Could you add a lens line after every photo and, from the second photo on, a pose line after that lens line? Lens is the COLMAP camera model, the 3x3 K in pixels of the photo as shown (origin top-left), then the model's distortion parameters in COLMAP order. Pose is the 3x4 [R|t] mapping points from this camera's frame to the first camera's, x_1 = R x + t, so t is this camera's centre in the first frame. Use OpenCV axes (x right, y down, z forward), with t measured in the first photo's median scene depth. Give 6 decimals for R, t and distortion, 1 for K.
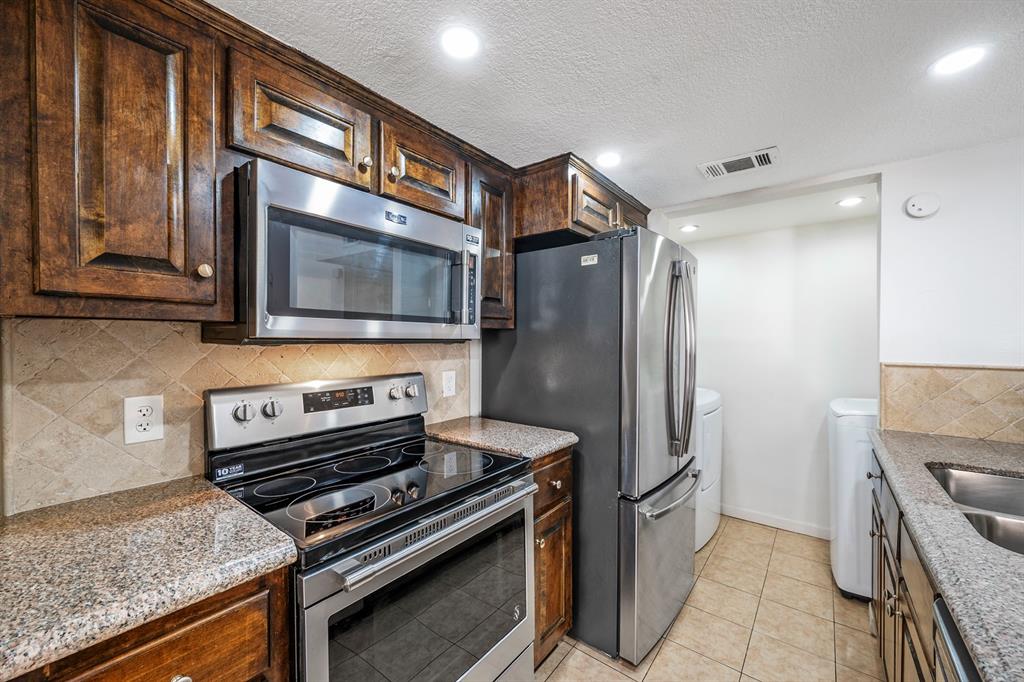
lens RADIAL K [[399.7, 0, 512.4], [0, 399.7, 343.1], [0, 0, 1]] dist [-0.001616, 0.000092]
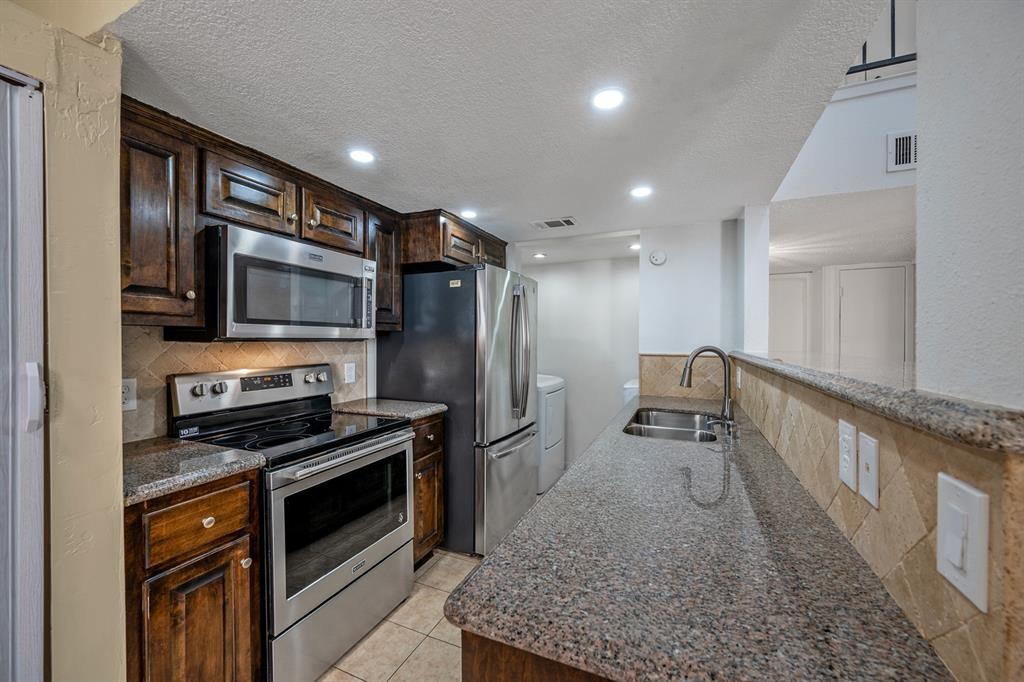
lens RADIAL K [[399.7, 0, 512.4], [0, 399.7, 343.1], [0, 0, 1]] dist [-0.001616, 0.000092]
pose [[0.968721, -0.001763, 0.248148, 0.038169], [0.001320, 0.999997, 0.001951, 0.004140], [-0.248151, -0.001562, 0.968720, -0.482114]]
